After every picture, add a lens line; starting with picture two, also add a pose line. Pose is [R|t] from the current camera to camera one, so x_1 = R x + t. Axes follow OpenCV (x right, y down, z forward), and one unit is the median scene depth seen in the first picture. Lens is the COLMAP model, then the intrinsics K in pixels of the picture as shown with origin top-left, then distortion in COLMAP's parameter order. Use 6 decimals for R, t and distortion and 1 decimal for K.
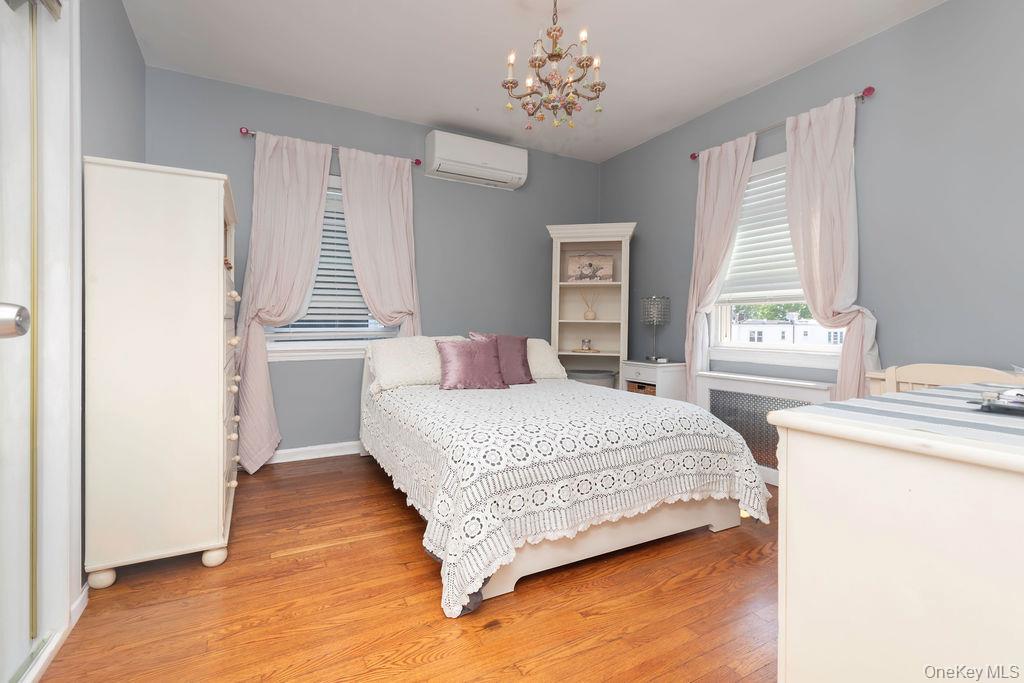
lens RADIAL K [[467.0, 0, 513.4], [0, 467.0, 320.7], [0, 0, 1]] dist [0.001293, 0.000463]
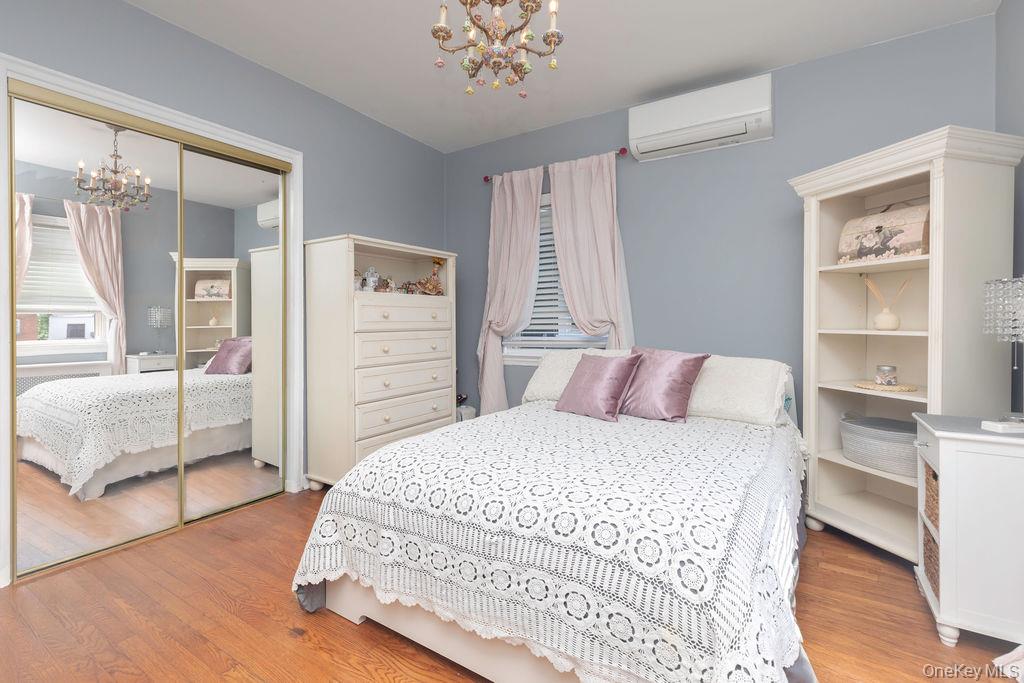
lens RADIAL K [[467.0, 0, 513.4], [0, 467.0, 320.7], [0, 0, 1]] dist [0.001293, 0.000463]
pose [[0.488457, -0.011968, -0.872506, 0.502982], [0.010643, 0.999913, -0.007758, -0.014094], [0.872523, -0.005496, 0.488542, 0.414031]]
